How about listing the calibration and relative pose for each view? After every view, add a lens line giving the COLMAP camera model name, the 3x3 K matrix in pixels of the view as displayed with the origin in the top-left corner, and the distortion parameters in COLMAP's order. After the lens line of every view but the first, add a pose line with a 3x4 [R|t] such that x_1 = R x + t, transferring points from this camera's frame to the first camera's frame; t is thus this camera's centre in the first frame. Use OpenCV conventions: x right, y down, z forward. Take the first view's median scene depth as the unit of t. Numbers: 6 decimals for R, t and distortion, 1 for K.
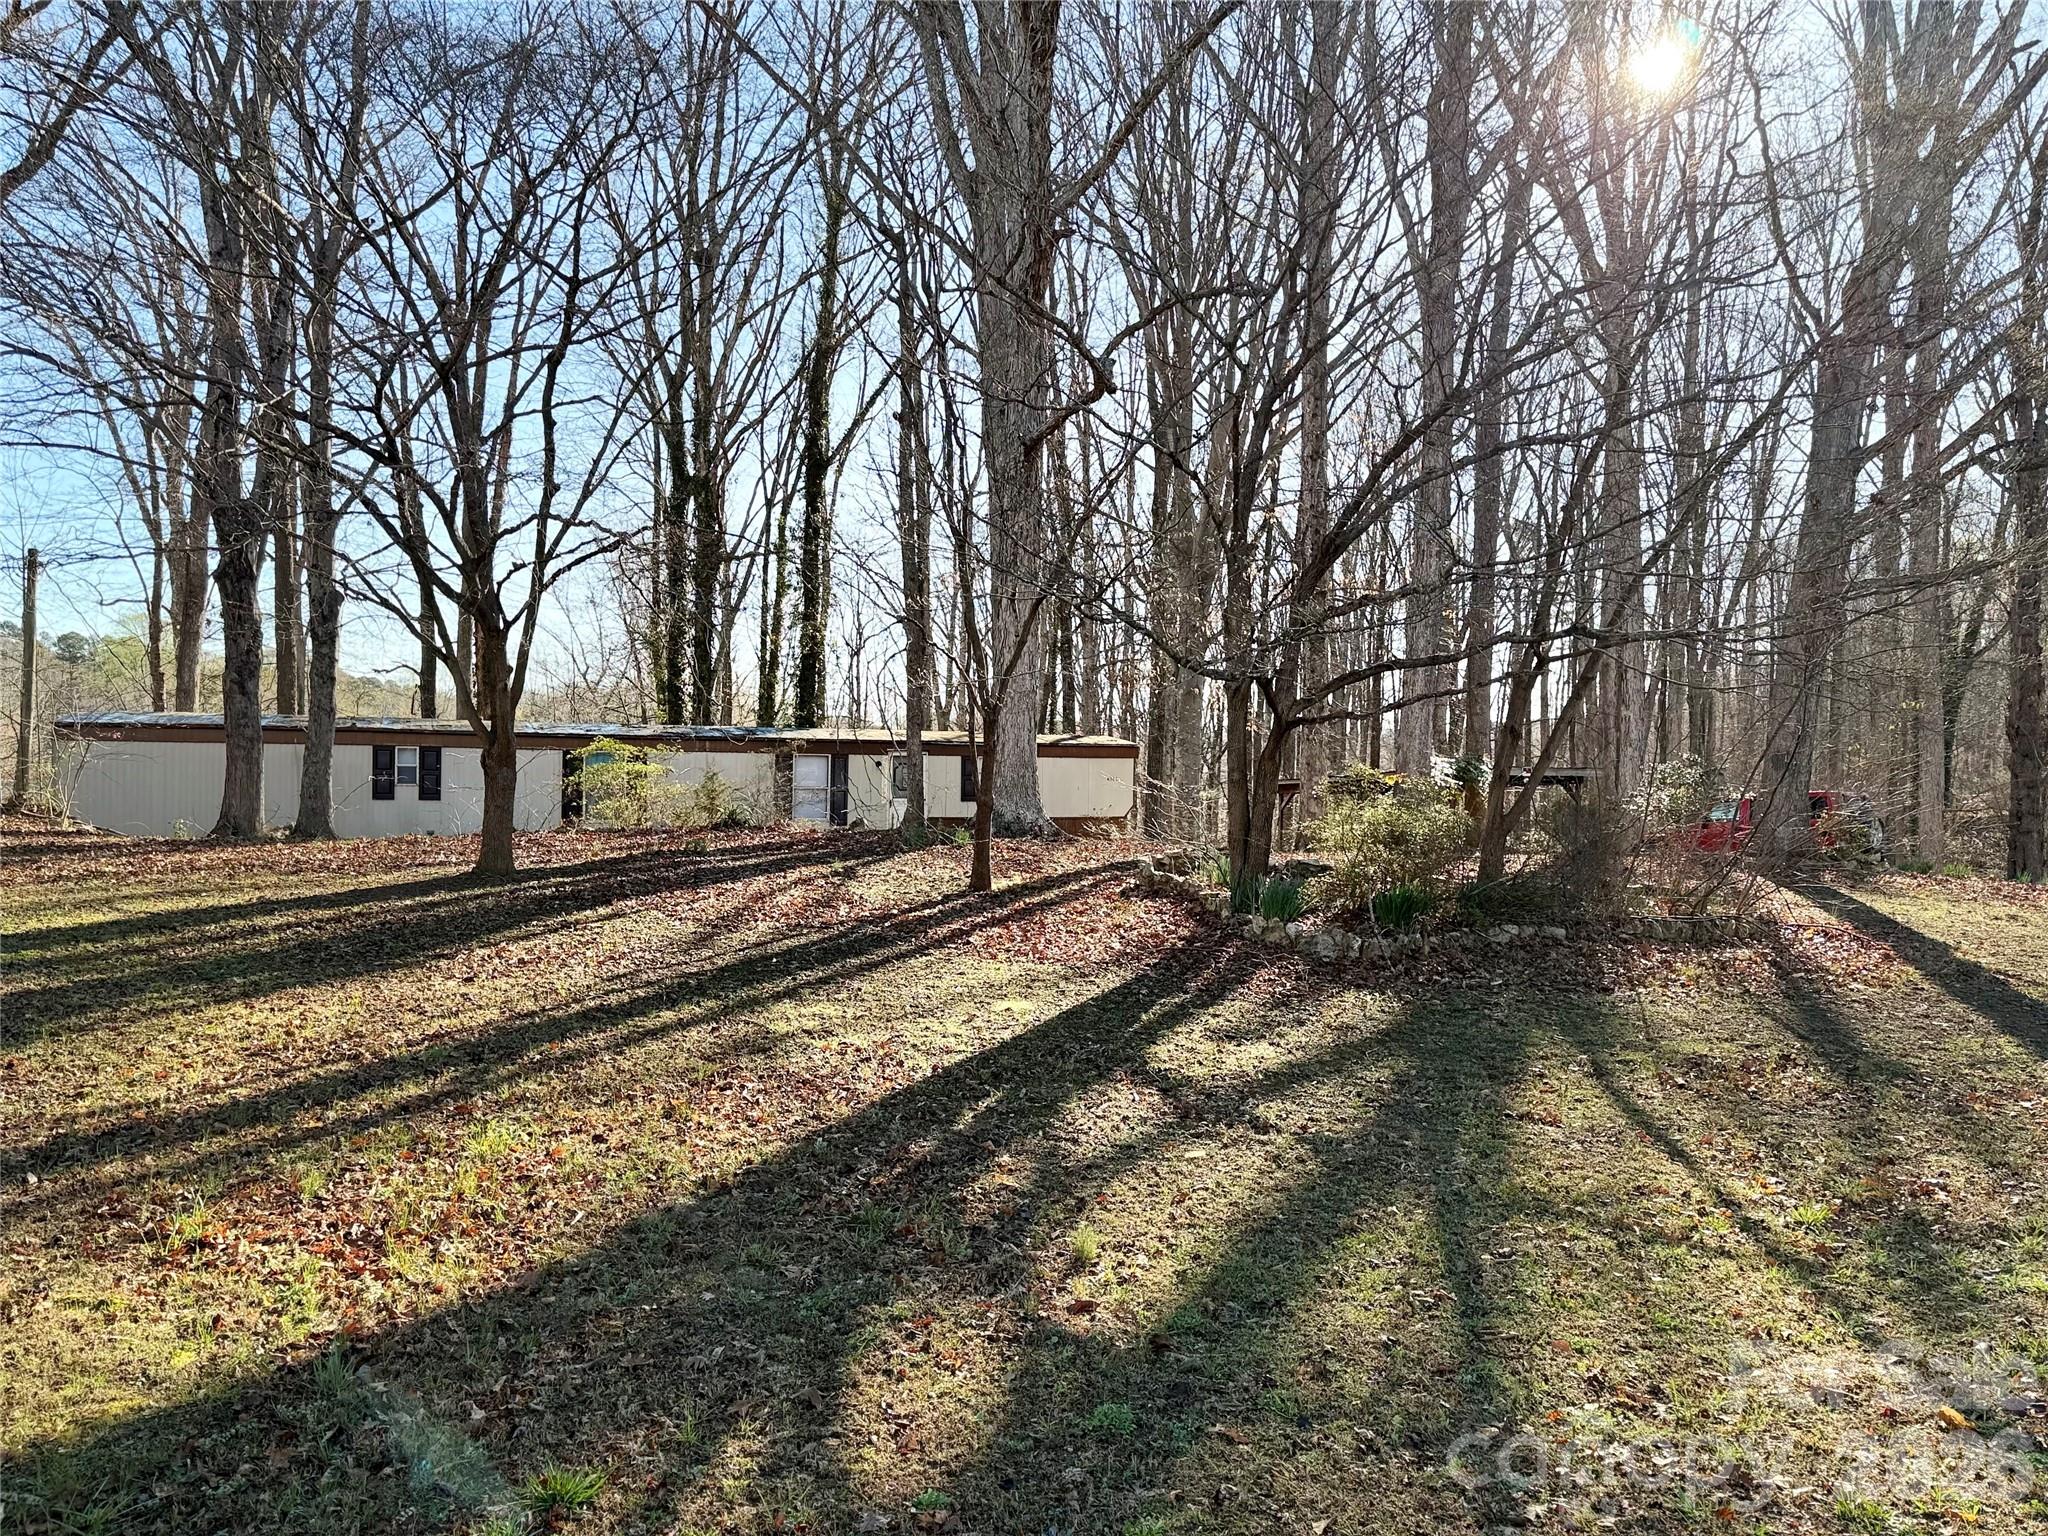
lens RADIAL K [[1432.6, 0, 1024.0], [0, 1432.6, 768.0], [0, 0, 1]] dist [0.005473, -0.007917]
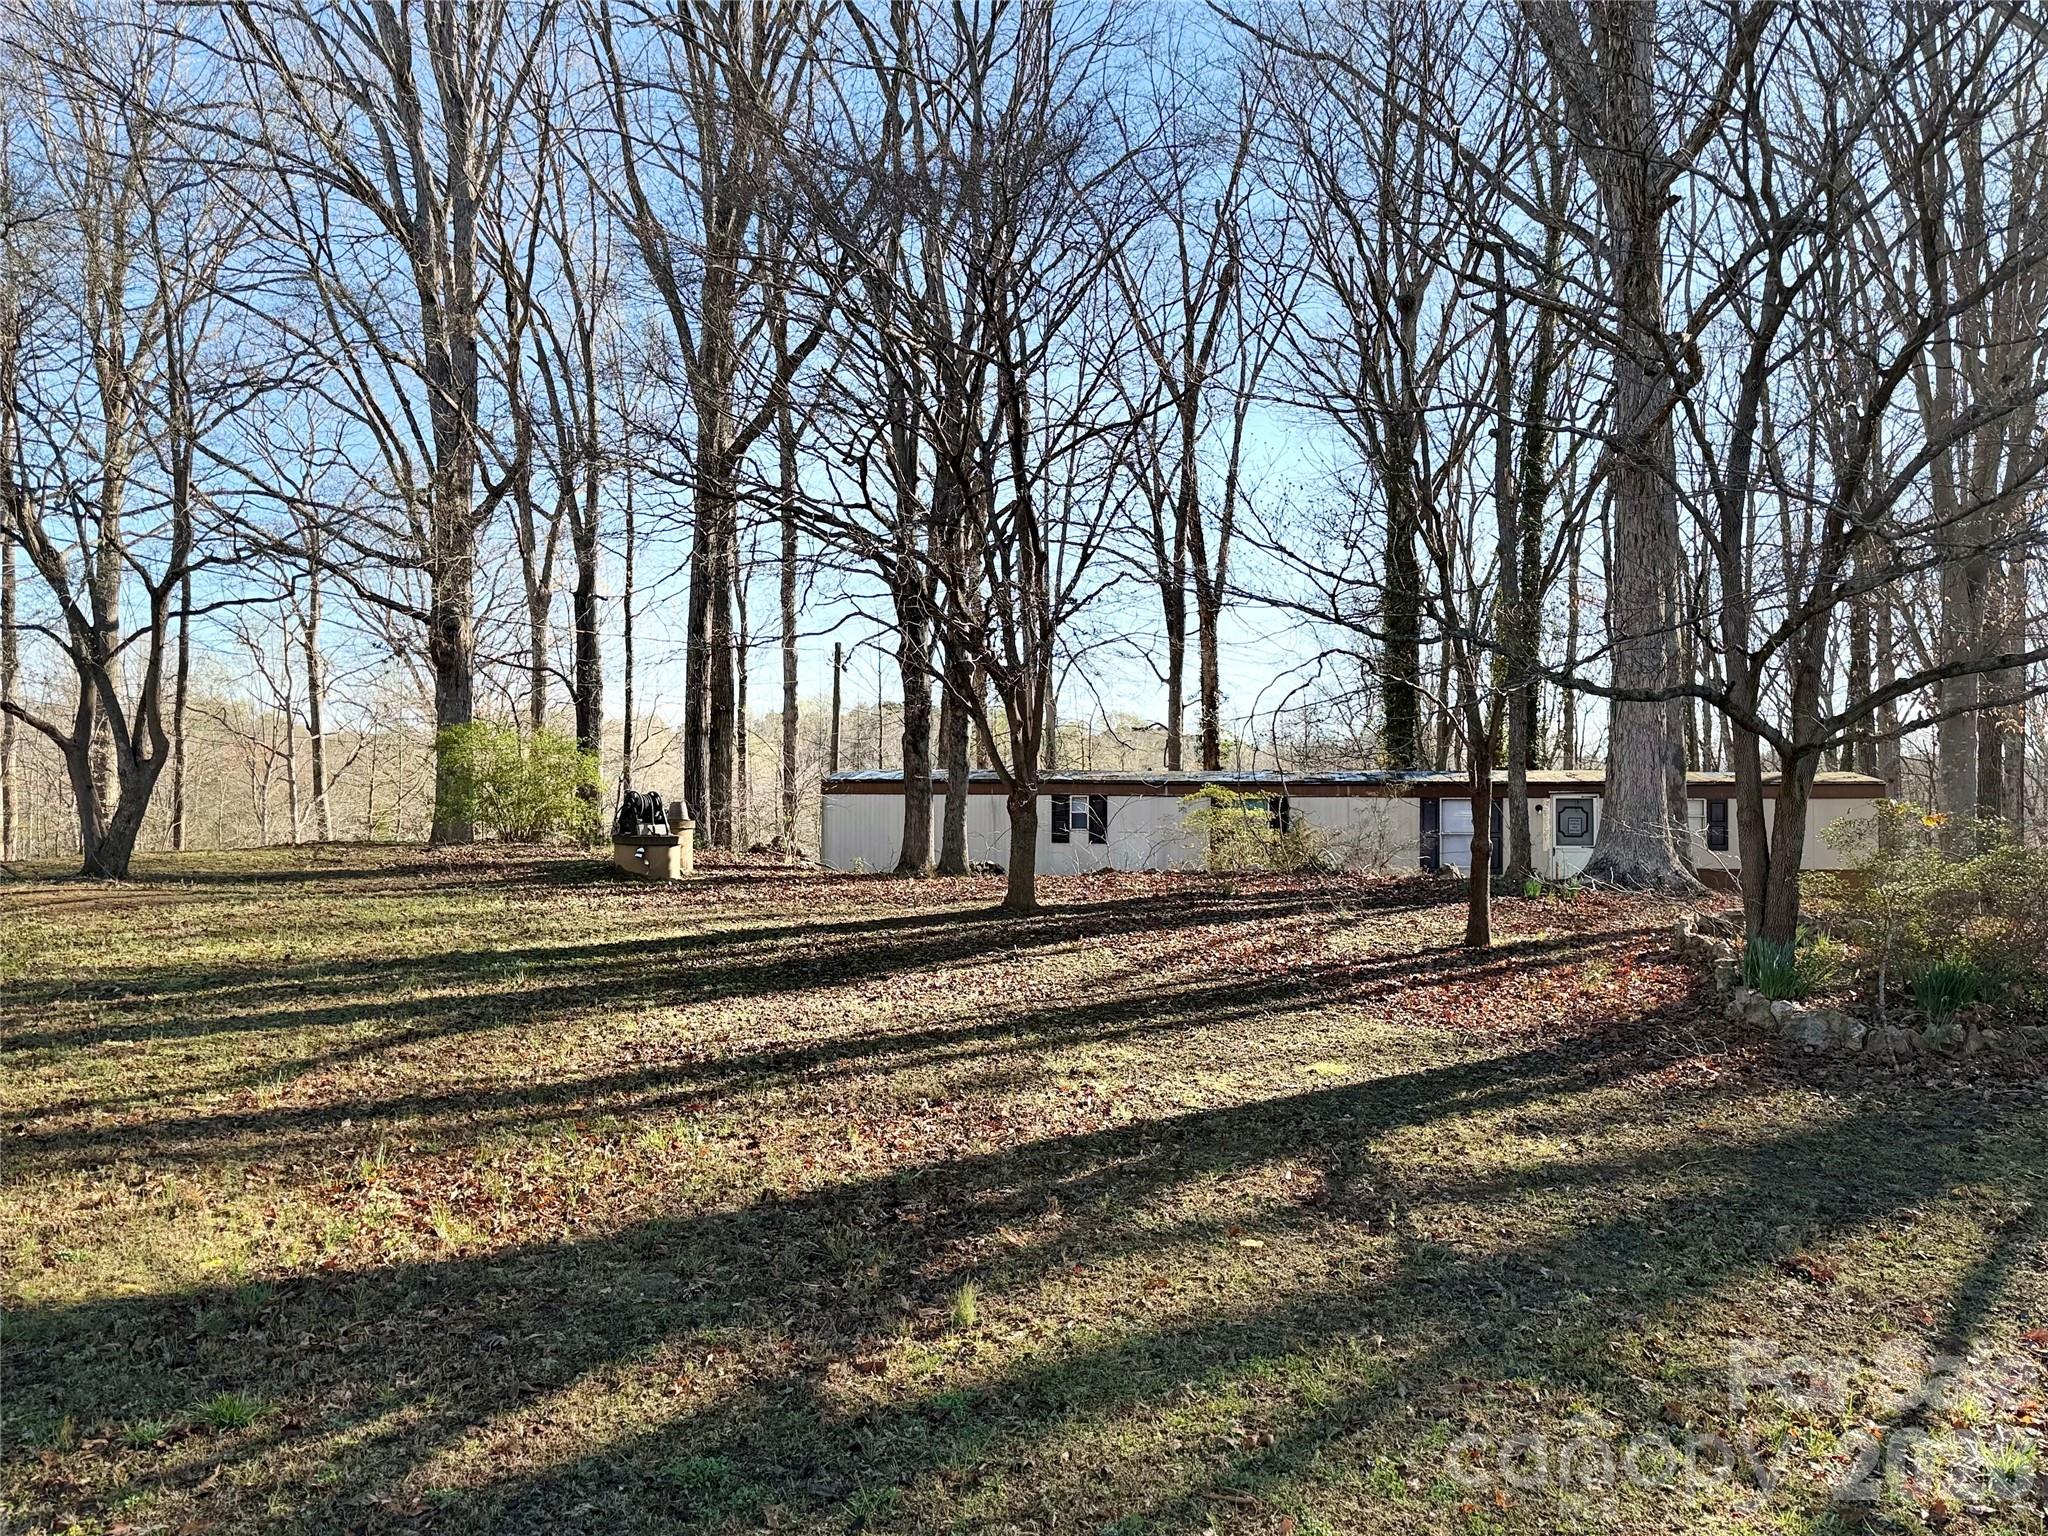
lens RADIAL K [[1431.4, 0, 1024.0], [0, 1431.4, 768.0], [0, 0, 1]] dist [0.006524, -0.014086]
pose [[0.854975, -0.022074, -0.518199, 0.220460], [0.005535, 0.999425, -0.033440, 0.000919], [0.518639, 0.025722, 0.854606, 0.073074]]
